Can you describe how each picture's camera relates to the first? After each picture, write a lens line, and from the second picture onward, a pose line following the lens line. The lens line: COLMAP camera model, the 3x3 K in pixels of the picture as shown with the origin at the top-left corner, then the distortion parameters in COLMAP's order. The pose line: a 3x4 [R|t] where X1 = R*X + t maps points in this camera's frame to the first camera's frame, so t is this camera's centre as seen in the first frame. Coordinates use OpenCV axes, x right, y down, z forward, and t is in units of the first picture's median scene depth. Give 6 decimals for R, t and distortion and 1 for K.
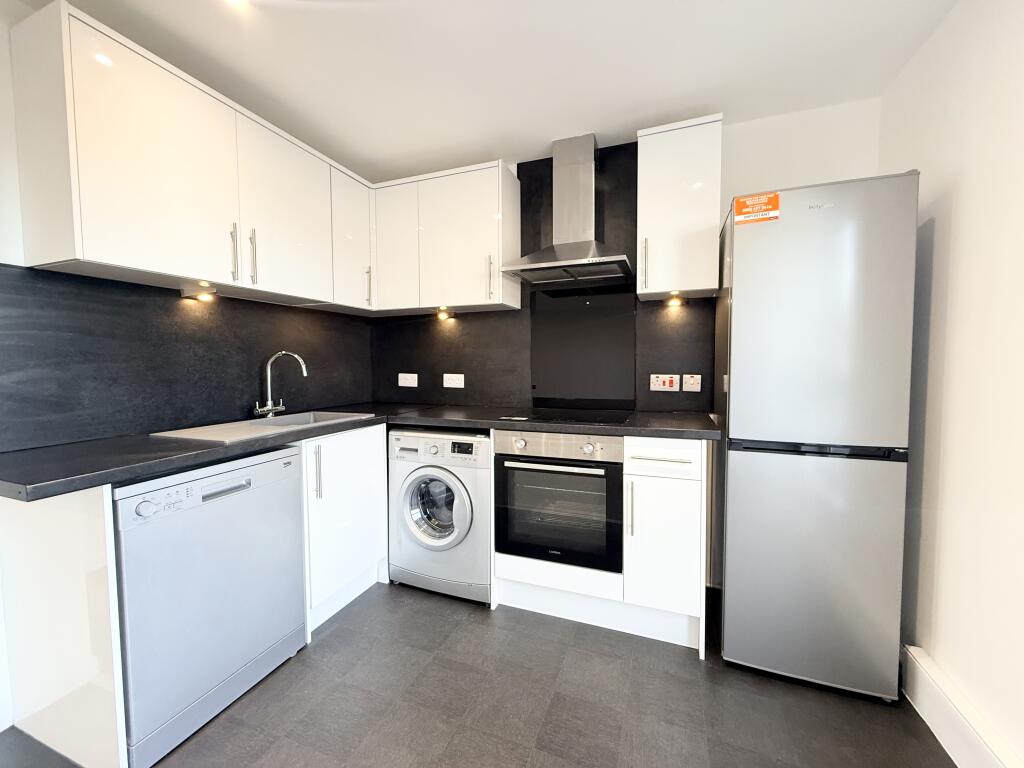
lens RADIAL K [[407.8, 0, 512.0], [0, 407.8, 384.0], [0, 0, 1]] dist [-0.002436, -0.000346]
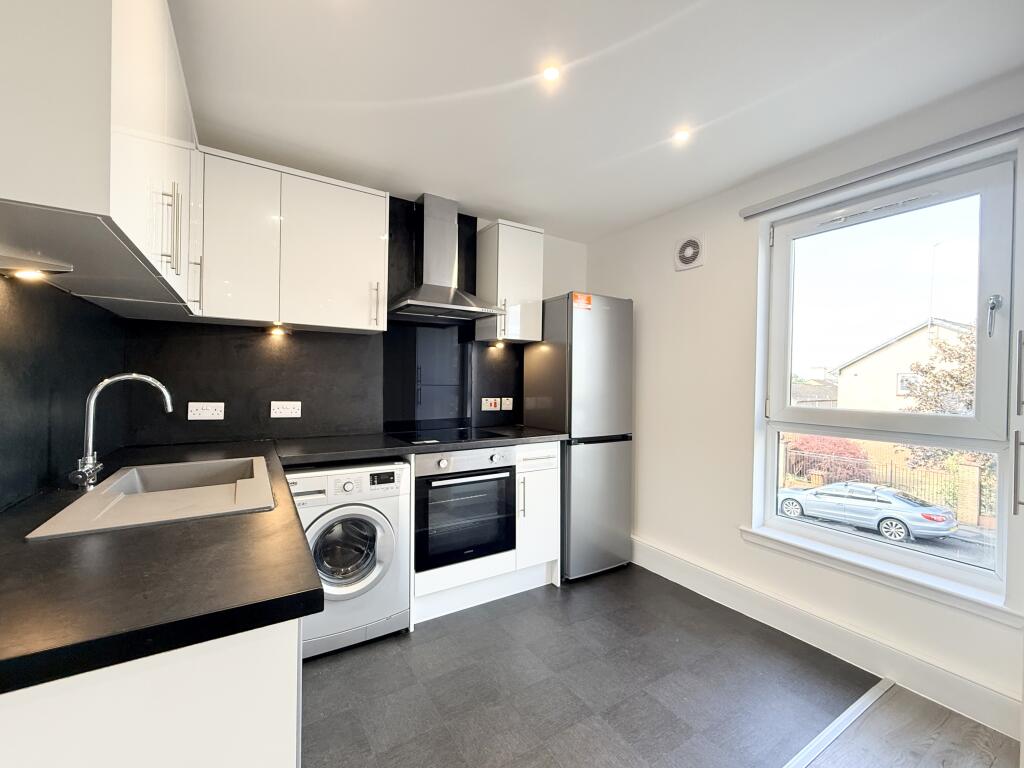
lens RADIAL K [[419.6, 0, 512.0], [0, 419.6, 384.0], [0, 0, 1]] dist [-0.000306, -0.000125]
pose [[0.602914, 0.006843, 0.797777, -0.736305], [0.026938, 0.999218, -0.028929, -0.030495], [-0.797351, 0.038933, 0.602259, 0.140557]]
